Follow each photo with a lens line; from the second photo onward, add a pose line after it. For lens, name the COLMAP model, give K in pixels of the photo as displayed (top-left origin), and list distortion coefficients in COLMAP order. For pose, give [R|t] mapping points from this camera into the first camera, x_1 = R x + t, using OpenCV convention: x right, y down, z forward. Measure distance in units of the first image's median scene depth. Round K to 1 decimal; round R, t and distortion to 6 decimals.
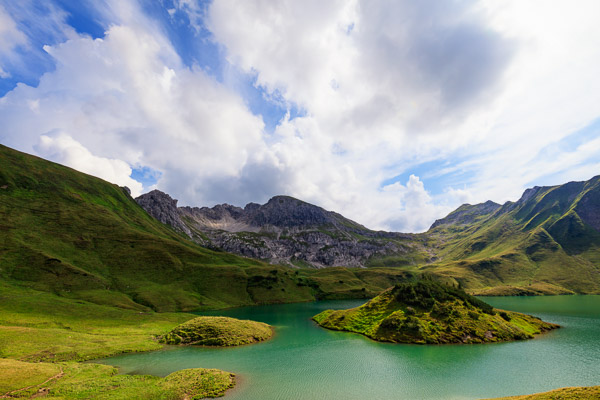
lens RADIAL K [[243.9, 0, 306.4], [0, 243.9, 201.5], [0, 0, 1]] dist [-0.001116, -0.000266]
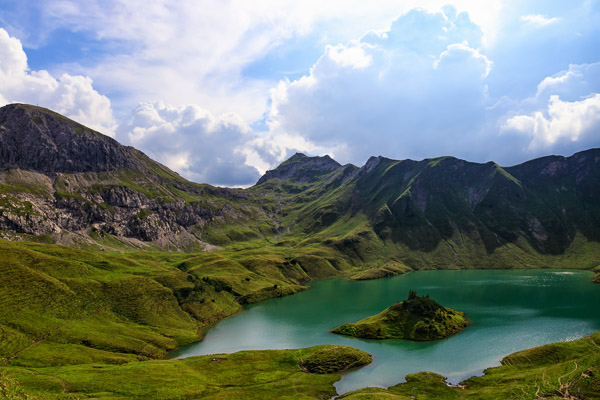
lens RADIAL K [[400.4, 0, 300.8], [0, 400.4, 202.3], [0, 0, 1]] dist [0.001444, 0.000318]
pose [[0.770657, 0.021790, 0.636878, -0.292422], [-0.166659, 0.971523, 0.168426, -0.093940], [-0.615071, -0.235940, 0.752343, -0.046998]]
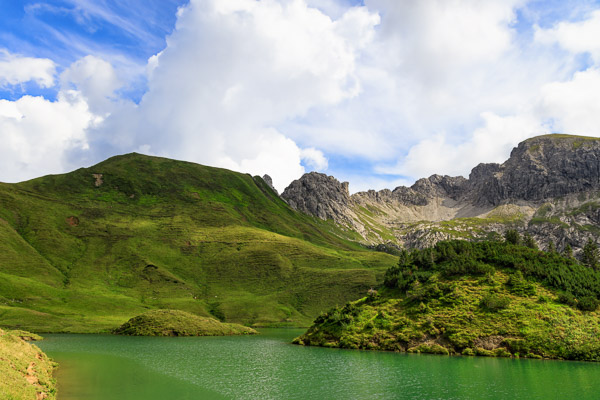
lens RADIAL K [[447.7, 0, 300.9], [0, 447.7, 201.8], [0, 0, 1]] dist [0.004788, 0.003186]
pose [[0.754591, -0.142209, -0.640600, 0.137466], [0.179831, 0.983676, -0.006538, 0.036036], [0.631073, -0.110266, 0.767847, 0.035396]]
